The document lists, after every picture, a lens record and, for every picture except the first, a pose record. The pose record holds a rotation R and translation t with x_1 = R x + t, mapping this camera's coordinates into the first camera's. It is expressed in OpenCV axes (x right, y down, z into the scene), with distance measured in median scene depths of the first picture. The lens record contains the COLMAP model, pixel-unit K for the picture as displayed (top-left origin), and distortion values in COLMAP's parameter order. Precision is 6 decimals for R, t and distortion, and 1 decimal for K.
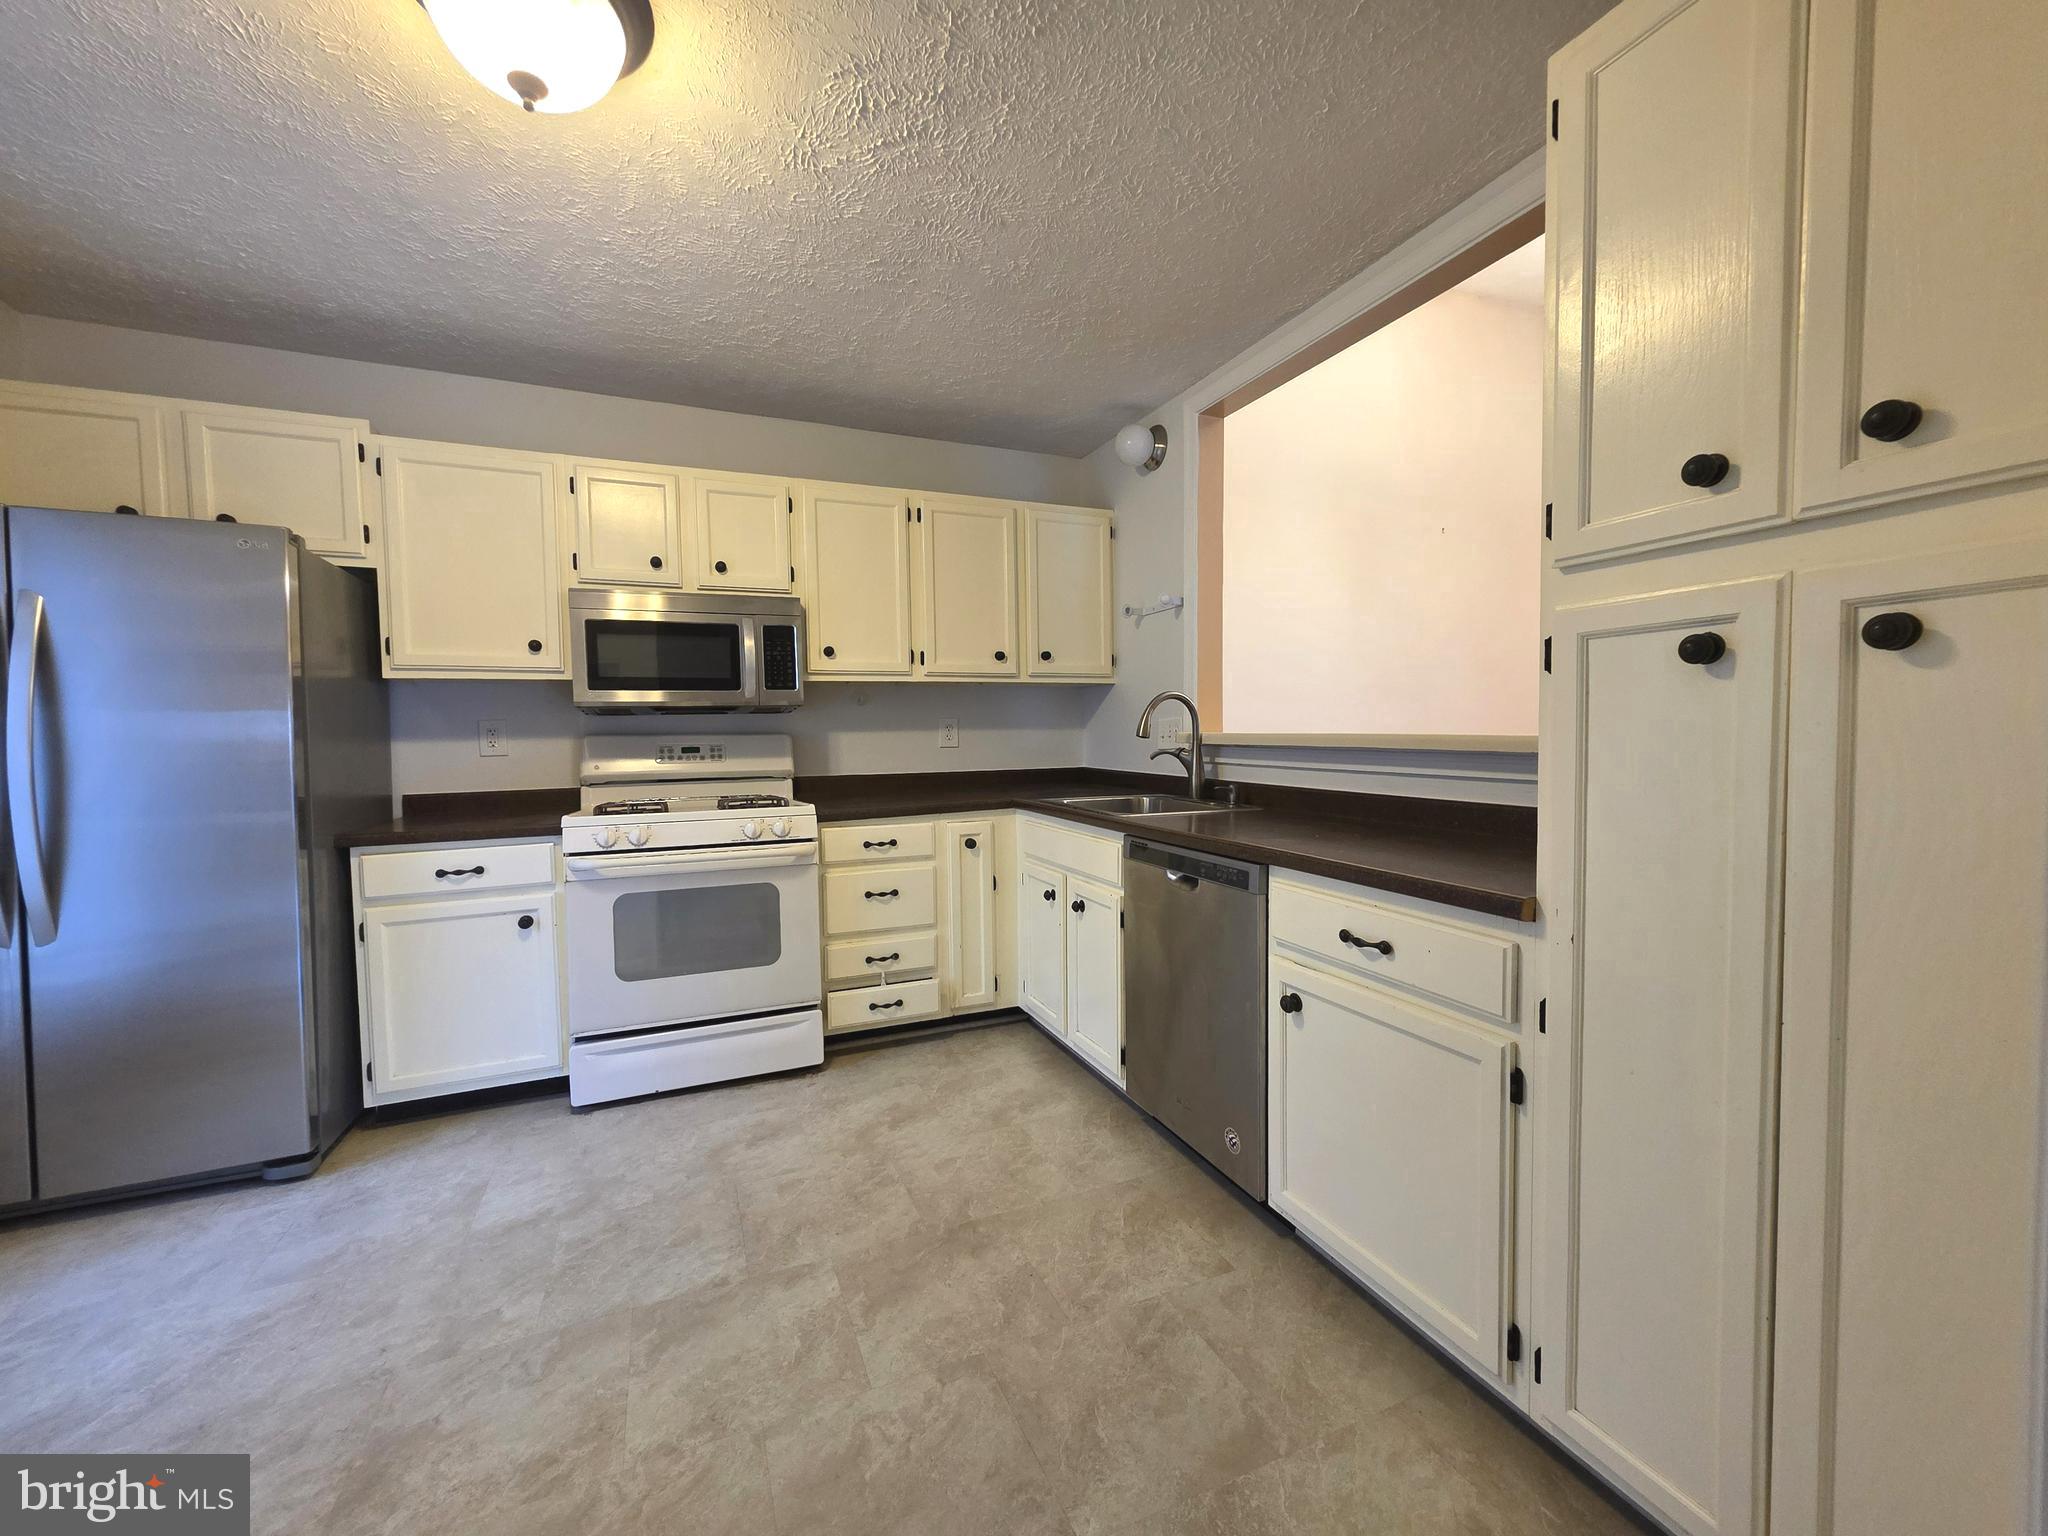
lens RADIAL K [[819.8, 0, 1024.0], [0, 819.8, 768.0], [0, 0, 1]] dist [-0.000043, 0.000014]
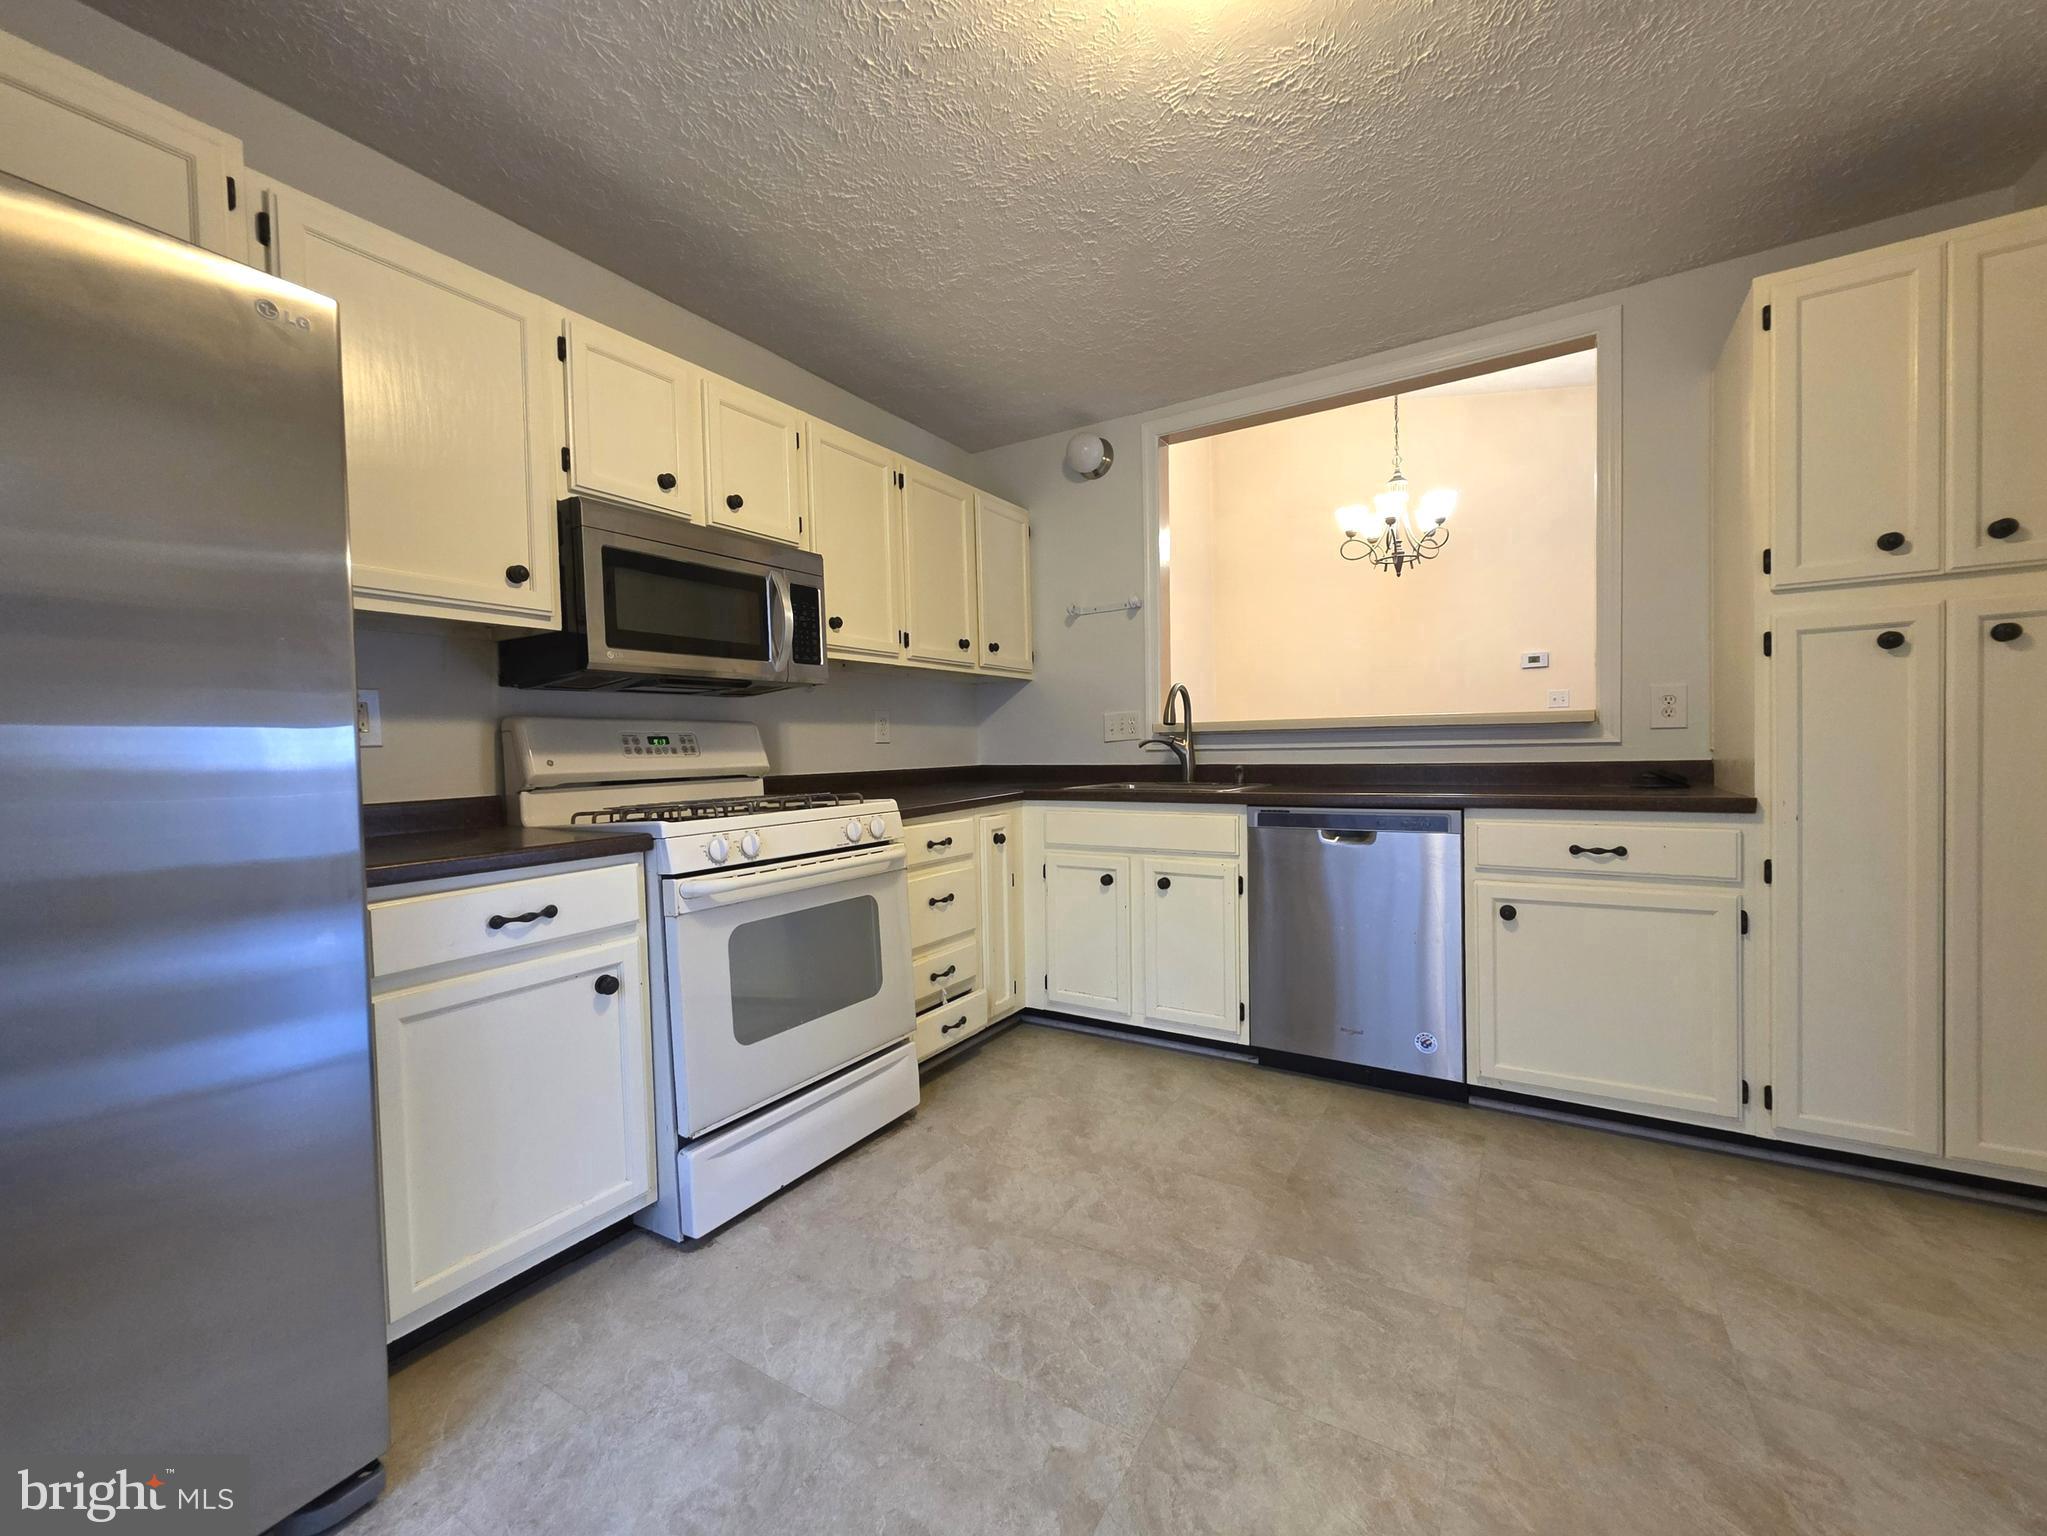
lens RADIAL K [[829.0, 0, 1023.5], [0, 829.0, 768.0], [0, 0, 1]] dist [-0.000095, -0.000142]
pose [[0.817917, -0.019405, 0.575008, -0.657054], [0.038719, 0.999022, -0.021361, 0.036706], [-0.574031, 0.039736, 0.817869, 0.228993]]
